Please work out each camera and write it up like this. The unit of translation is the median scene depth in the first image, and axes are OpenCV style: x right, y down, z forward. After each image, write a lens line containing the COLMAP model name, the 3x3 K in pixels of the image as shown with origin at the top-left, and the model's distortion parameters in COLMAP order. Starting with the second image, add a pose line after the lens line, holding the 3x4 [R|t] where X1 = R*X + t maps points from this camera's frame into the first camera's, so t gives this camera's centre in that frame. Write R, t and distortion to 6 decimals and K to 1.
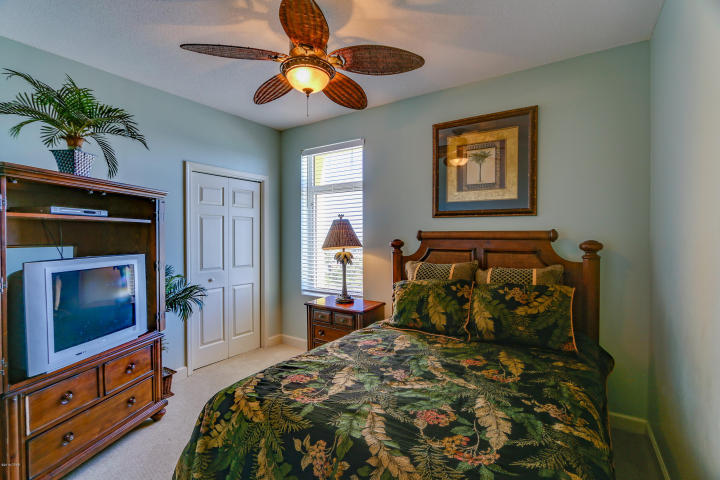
lens RADIAL K [[325.8, 0, 363.2], [0, 325.8, 236.3], [0, 0, 1]] dist [-0.016770, 0.000683]
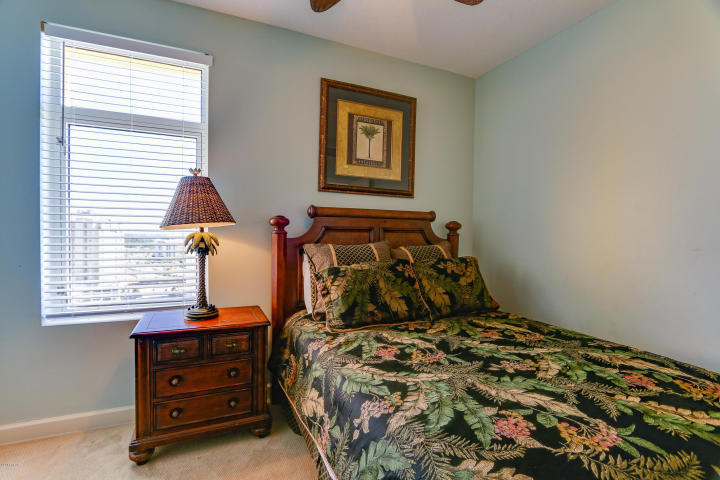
lens RADIAL K [[325.8, 0, 363.2], [0, 325.8, 236.3], [0, 0, 1]] dist [-0.016770, 0.000683]
pose [[0.551116, -0.002334, 0.834425, -0.451006], [-0.011727, 0.999876, 0.010543, 0.051928], [-0.834346, -0.015596, 0.551021, 0.498277]]
